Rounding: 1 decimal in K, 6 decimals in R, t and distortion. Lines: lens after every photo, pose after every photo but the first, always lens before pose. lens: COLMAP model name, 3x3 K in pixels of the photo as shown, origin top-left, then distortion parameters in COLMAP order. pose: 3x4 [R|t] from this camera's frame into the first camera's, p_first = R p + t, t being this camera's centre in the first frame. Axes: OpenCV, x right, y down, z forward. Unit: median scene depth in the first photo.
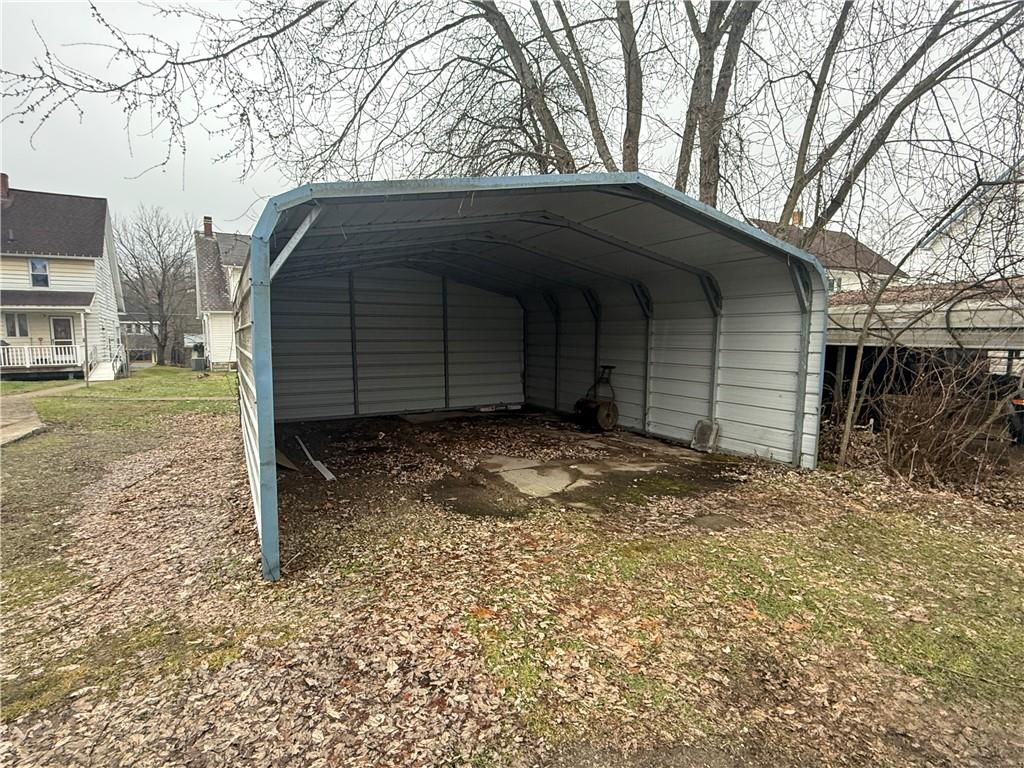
lens RADIAL K [[505.4, 0, 511.5], [0, 505.4, 386.3], [0, 0, 1]] dist [-0.001705, 0.000325]
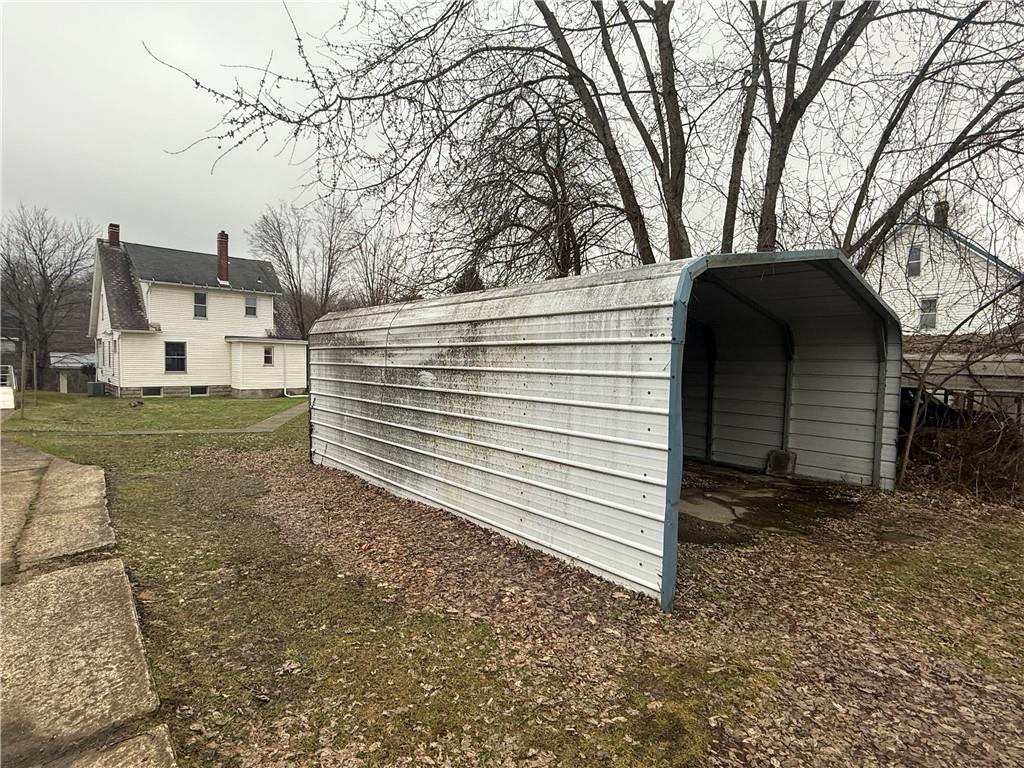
lens RADIAL K [[505.4, 0, 510.2], [0, 505.4, 384.9], [0, 0, 1]] dist [-0.001705, 0.000325]
pose [[0.978997, 0.009846, 0.203638, -0.586540], [0.000913, 0.998612, -0.052671, -0.026733], [-0.203874, 0.051750, 0.977628, -0.008274]]
